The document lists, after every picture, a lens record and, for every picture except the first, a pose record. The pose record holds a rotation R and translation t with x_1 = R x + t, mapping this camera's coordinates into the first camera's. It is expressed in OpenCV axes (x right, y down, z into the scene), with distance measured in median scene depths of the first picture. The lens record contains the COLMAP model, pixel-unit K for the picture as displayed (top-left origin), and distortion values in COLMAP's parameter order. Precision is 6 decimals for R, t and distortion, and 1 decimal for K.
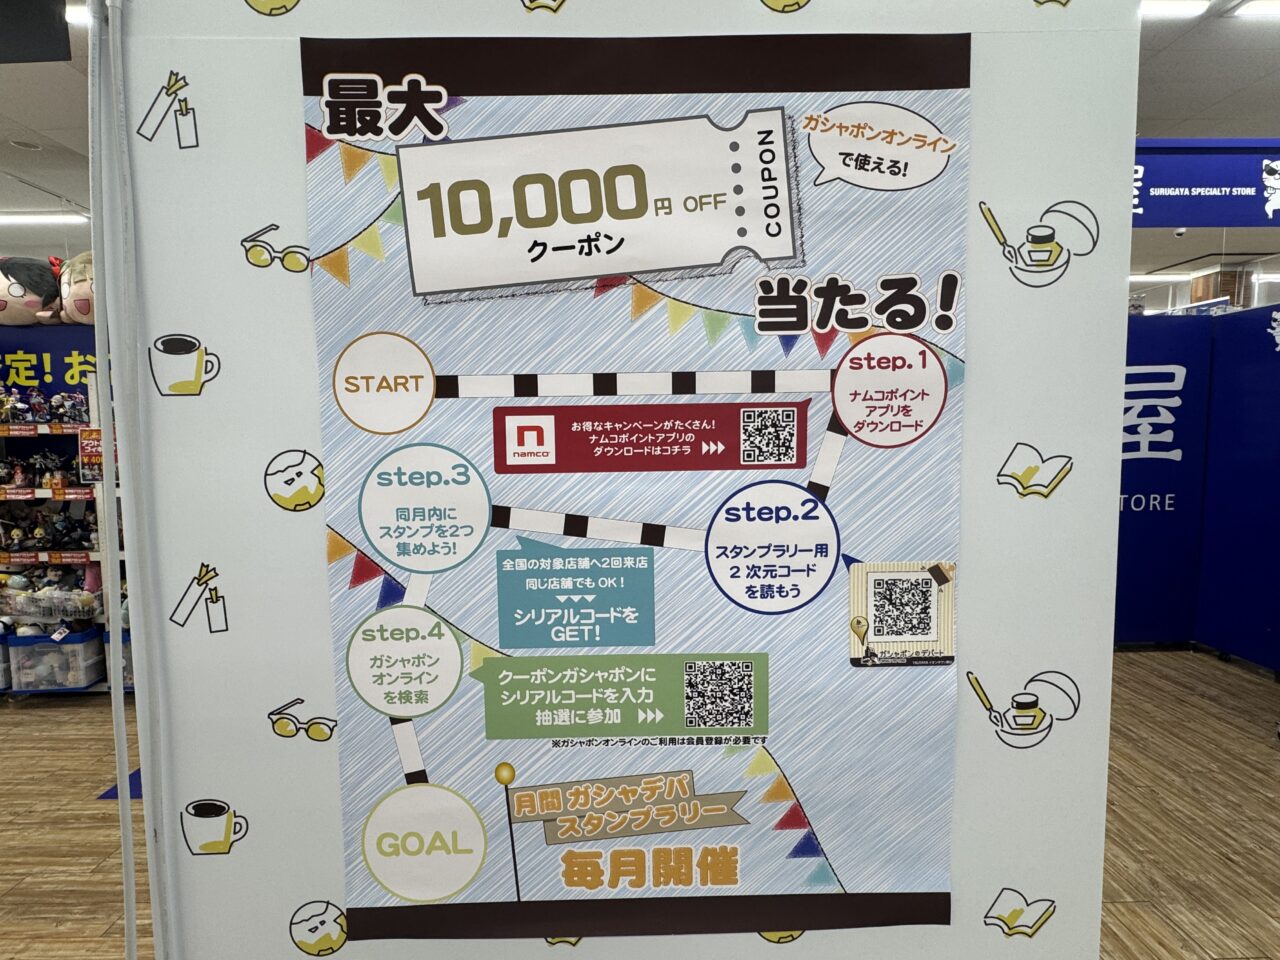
lens RADIAL K [[851.4, 0, 641.1], [0, 851.4, 483.2], [0, 0, 1]] dist [0.004744, 0.000785]
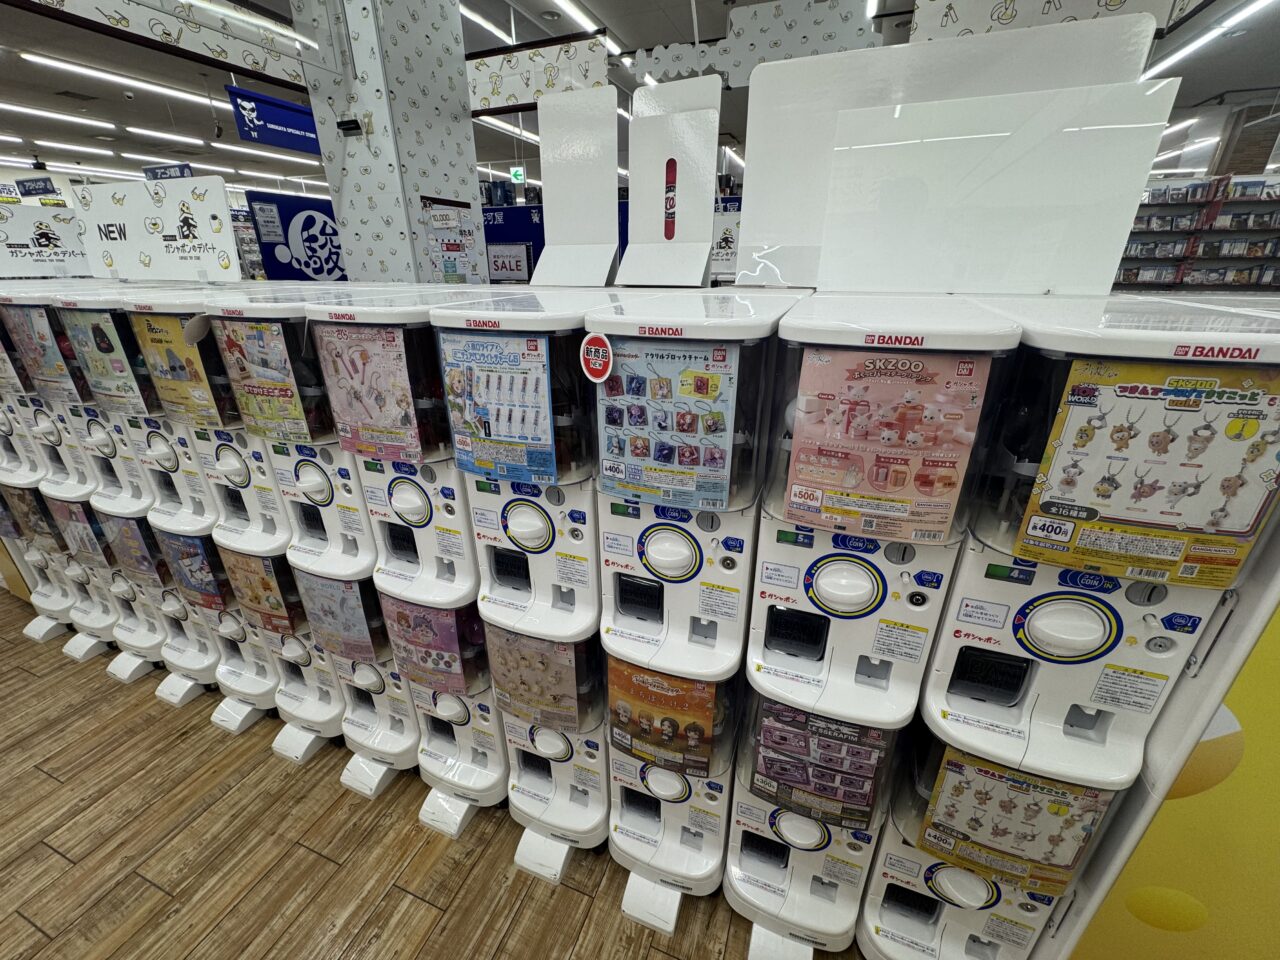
lens RADIAL K [[511.6, 0, 638.8], [0, 511.6, 479.7], [0, 0, 1]] dist [-0.001935, -0.000107]
pose [[0.356940, -0.358571, 0.862566, -4.883991], [0.062617, 0.930500, 0.360900, 0.407721], [-0.932026, -0.074808, 0.354585, -2.967773]]
